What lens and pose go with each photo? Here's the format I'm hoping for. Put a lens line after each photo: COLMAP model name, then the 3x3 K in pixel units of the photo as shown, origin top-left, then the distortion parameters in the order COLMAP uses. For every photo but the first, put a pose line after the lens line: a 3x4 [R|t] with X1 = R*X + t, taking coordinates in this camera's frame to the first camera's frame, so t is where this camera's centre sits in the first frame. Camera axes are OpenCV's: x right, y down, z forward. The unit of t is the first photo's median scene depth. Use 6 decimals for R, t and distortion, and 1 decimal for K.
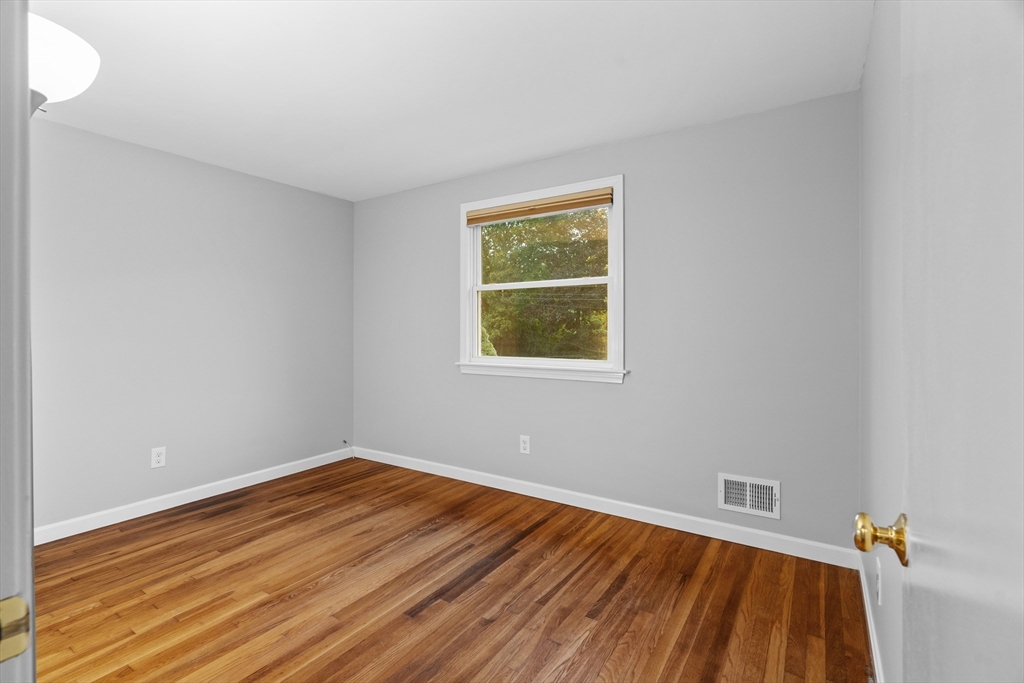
lens RADIAL K [[463.3, 0, 506.7], [0, 463.3, 330.5], [0, 0, 1]] dist [-0.007344, 0.001035]
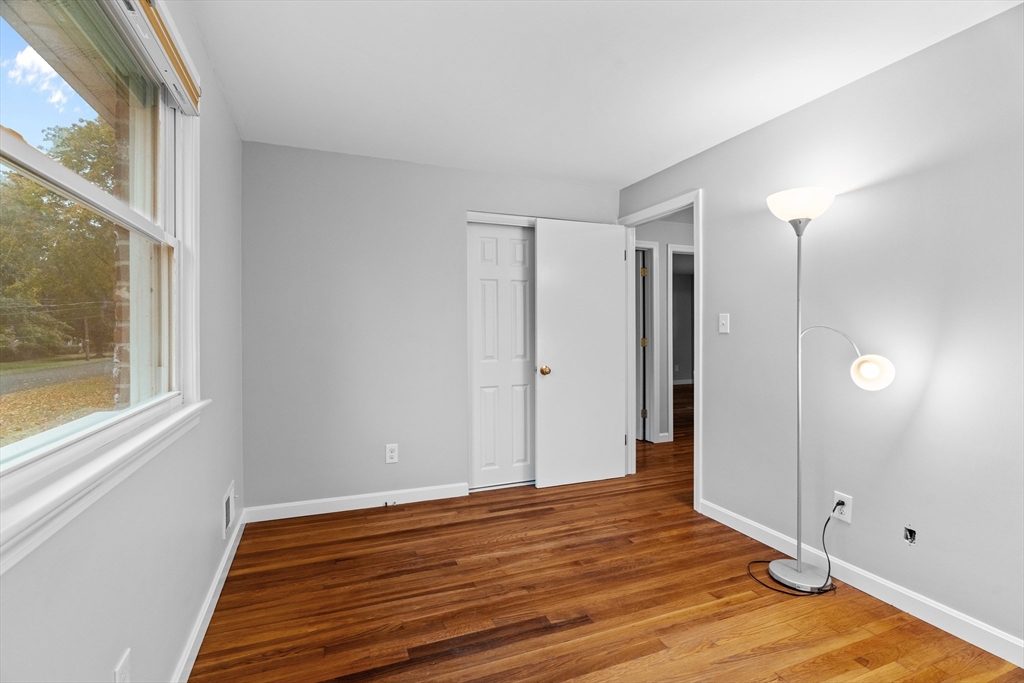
lens RADIAL K [[463.3, 0, 506.7], [0, 463.3, 330.5], [0, 0, 1]] dist [-0.007344, 0.001035]
pose [[-0.818353, 0.001257, 0.574714, -0.603772], [0.002715, 0.999995, 0.001679, -0.006045], [-0.574709, 0.002934, -0.818352, 1.809780]]
